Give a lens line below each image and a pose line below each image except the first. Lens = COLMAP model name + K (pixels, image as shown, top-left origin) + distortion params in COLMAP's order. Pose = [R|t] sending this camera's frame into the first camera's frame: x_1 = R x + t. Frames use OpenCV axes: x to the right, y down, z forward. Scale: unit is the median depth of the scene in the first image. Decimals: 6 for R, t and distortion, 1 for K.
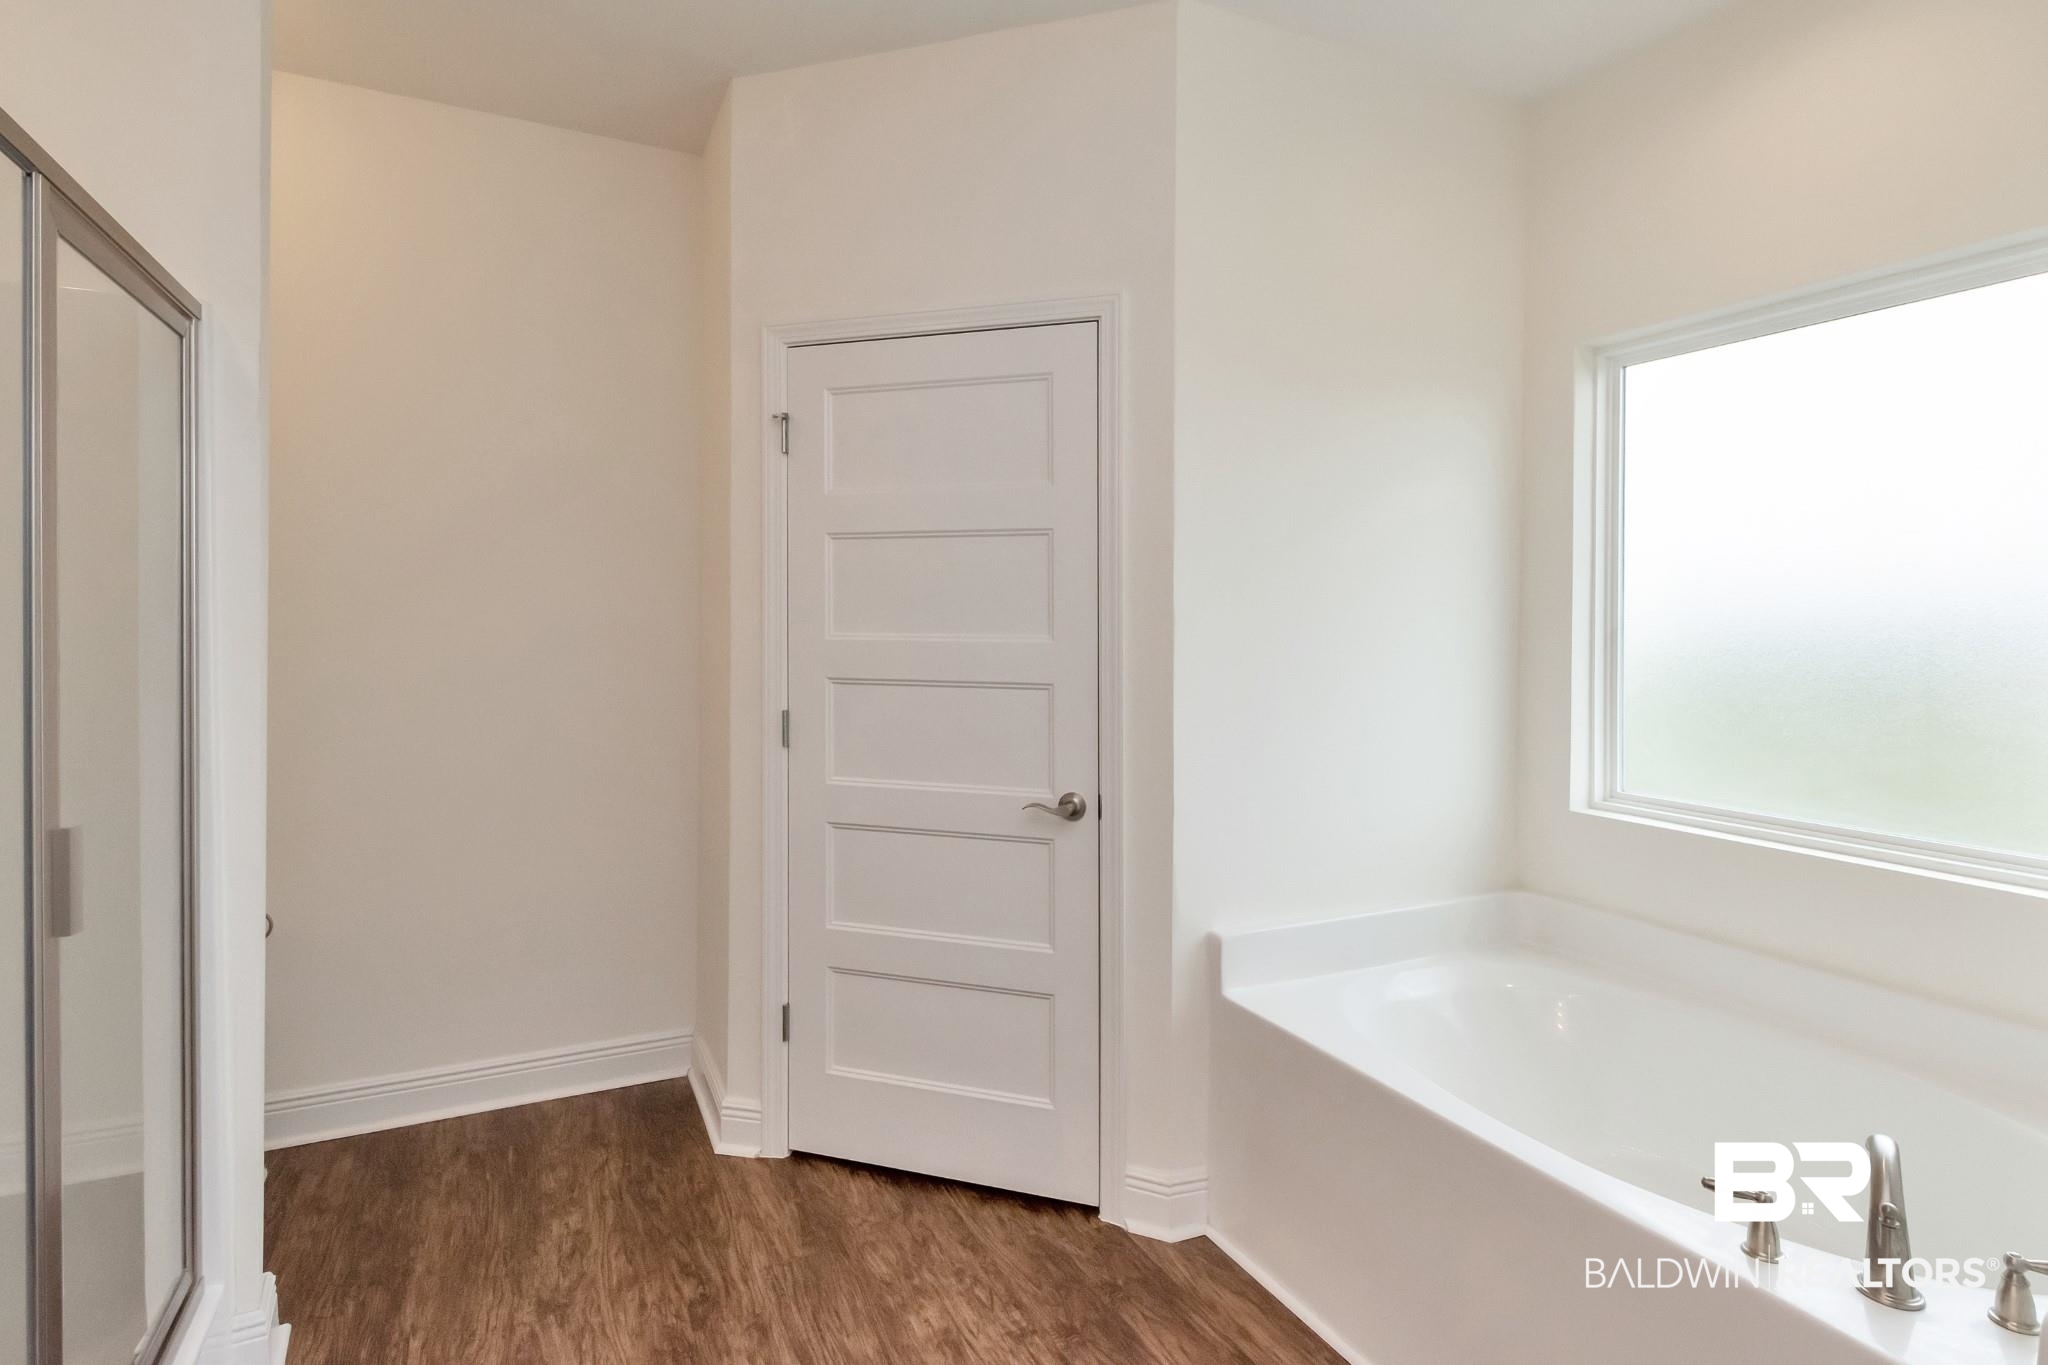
lens RADIAL K [[1032.7, 0, 1052.2], [0, 1032.7, 636.9], [0, 0, 1]] dist [0.000076, -0.006800]
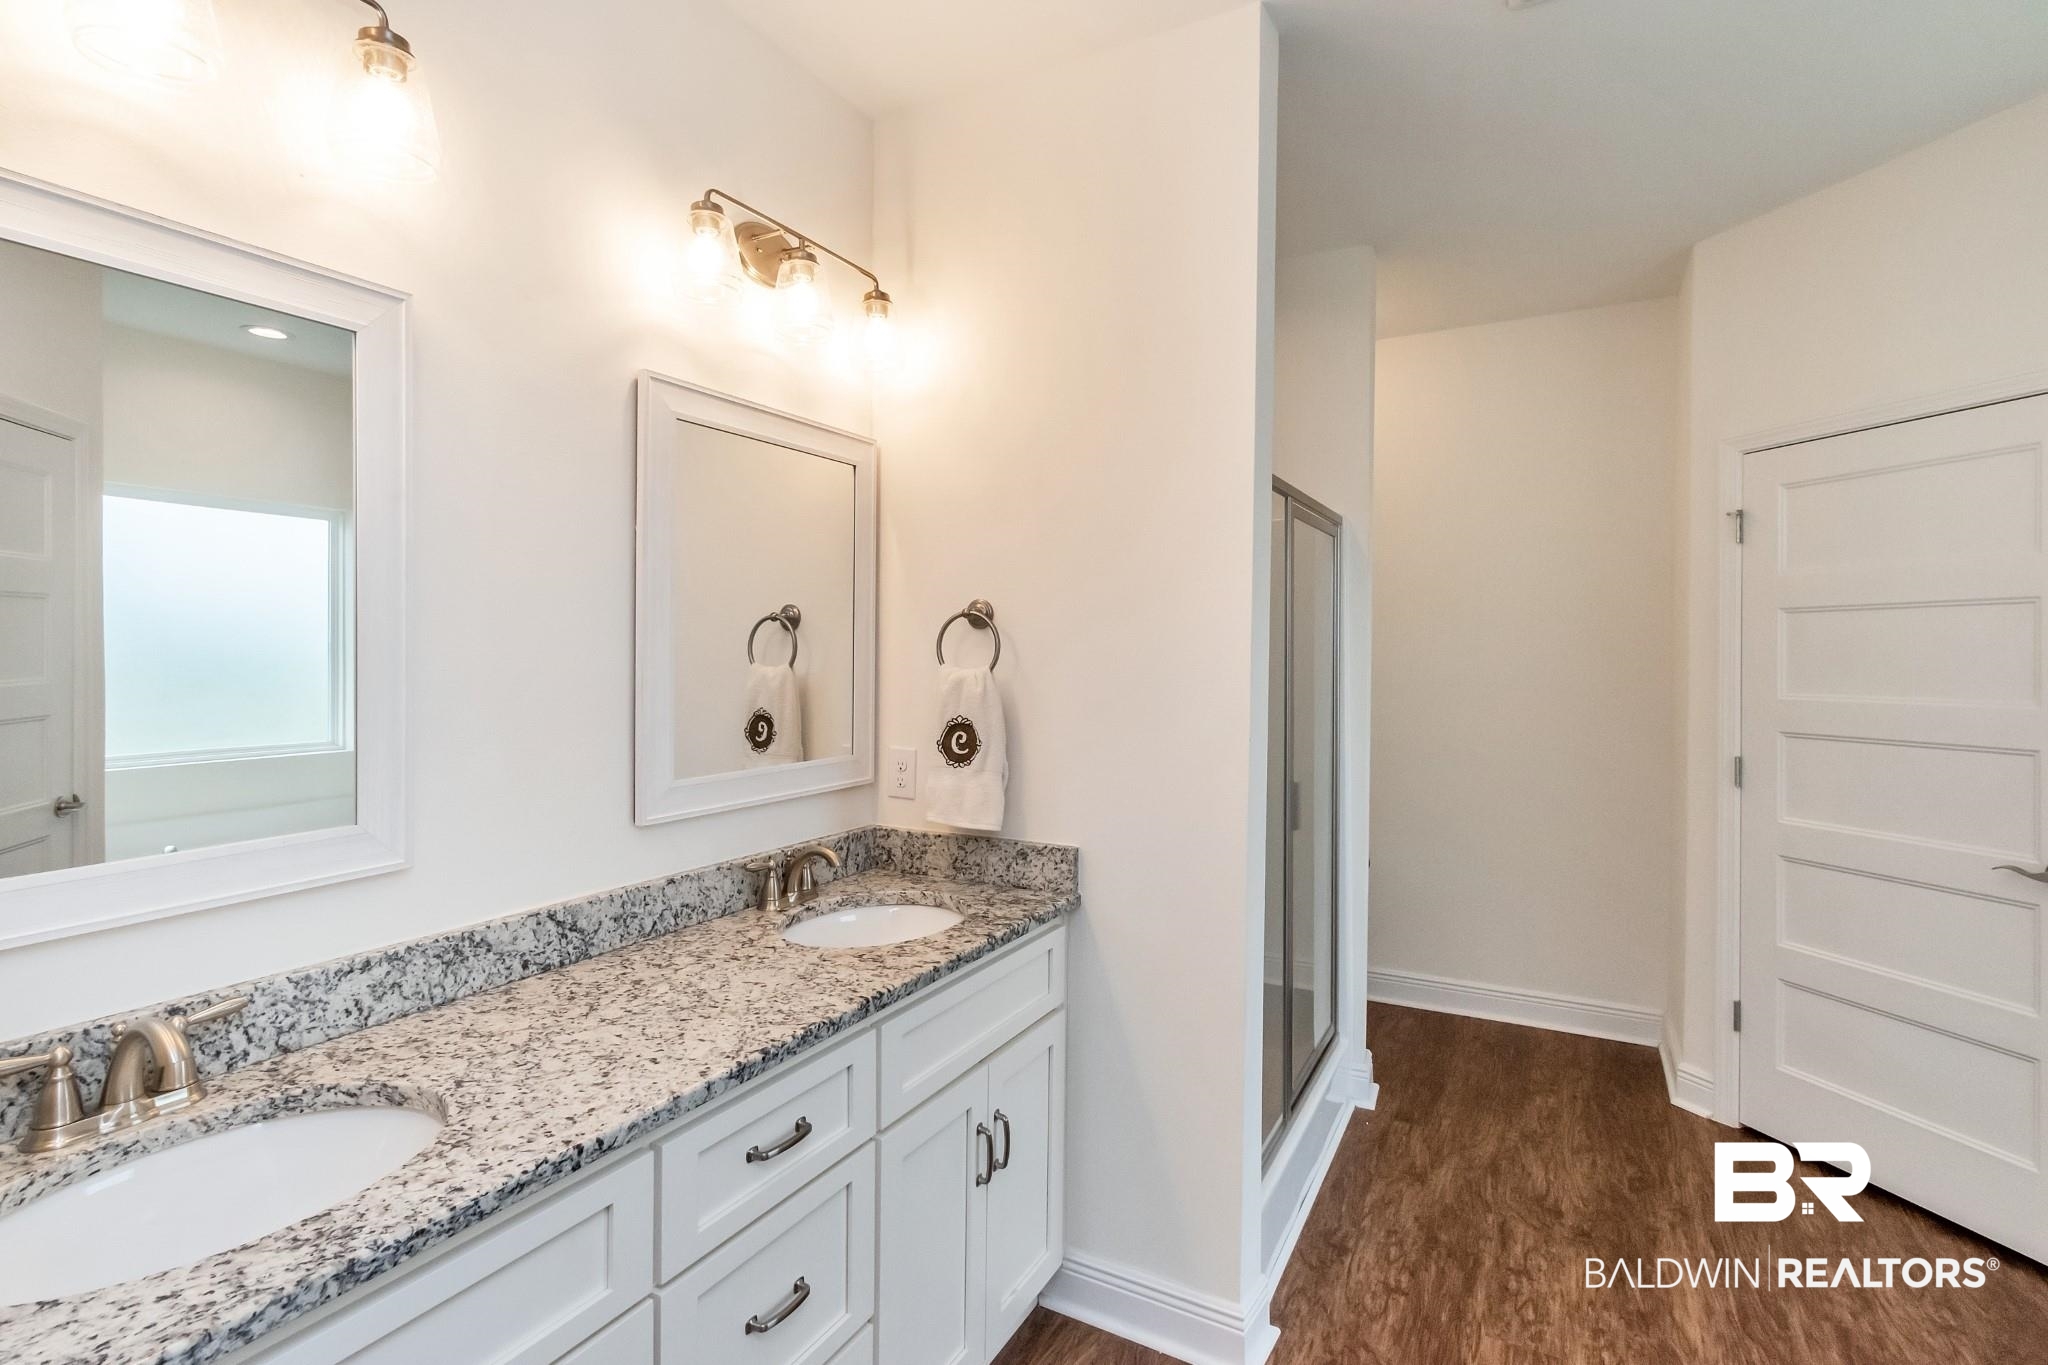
lens RADIAL K [[931.6, 0, 1022.6], [0, 931.6, 676.6], [0, 0, 1]] dist [0.003076, -0.000010]
pose [[0.543023, 0.005923, -0.839697, 0.209441], [-0.003190, 0.999982, 0.004991, -0.026377], [0.839712, -0.000031, 0.543033, -0.303008]]
